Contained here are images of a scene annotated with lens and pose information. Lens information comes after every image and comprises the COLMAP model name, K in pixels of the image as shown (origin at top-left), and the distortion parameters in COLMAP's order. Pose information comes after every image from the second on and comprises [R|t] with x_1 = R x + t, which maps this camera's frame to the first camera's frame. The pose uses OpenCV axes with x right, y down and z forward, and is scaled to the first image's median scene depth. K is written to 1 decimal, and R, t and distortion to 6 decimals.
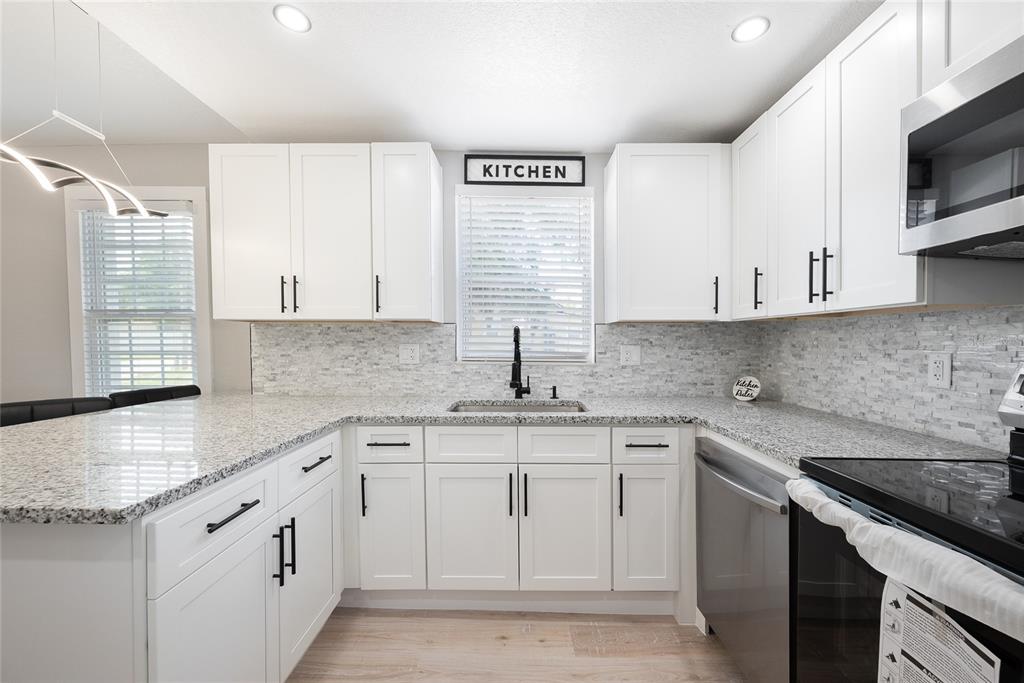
lens RADIAL K [[403.7, 0, 522.5], [0, 403.7, 350.5], [0, 0, 1]] dist [-0.002602, -0.000040]
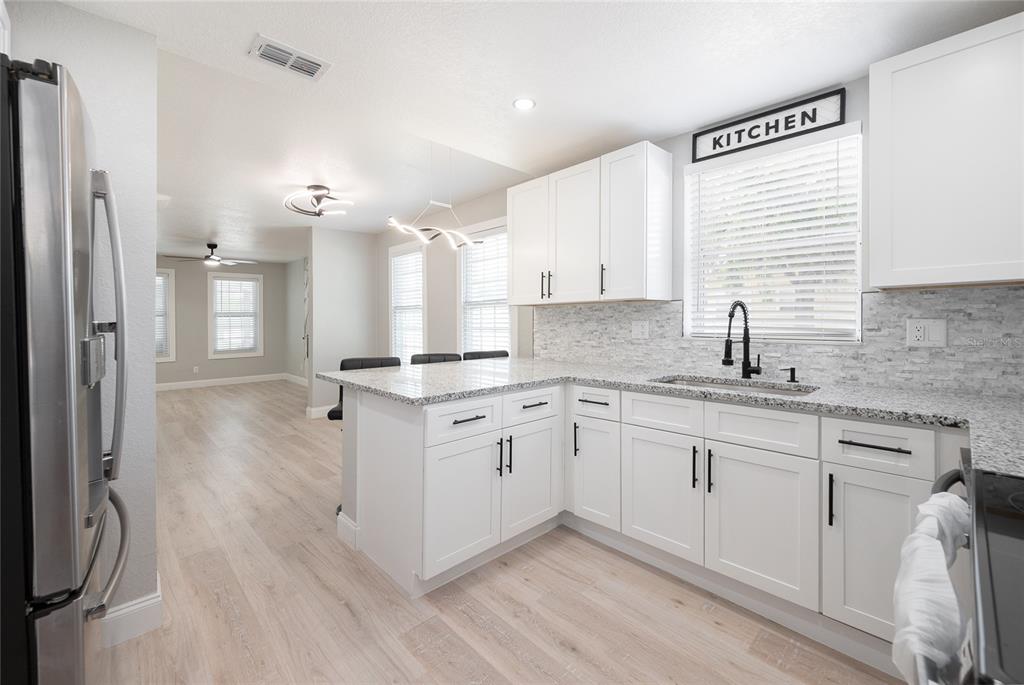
lens RADIAL K [[427.0, 0, 511.0], [0, 427.0, 308.6], [0, 0, 1]] dist [-0.000440, -0.000149]
pose [[0.695836, -0.031118, -0.717526, 0.318269], [-0.002957, 0.998928, -0.046189, 0.006027], [0.718194, 0.034262, 0.694999, -0.070660]]
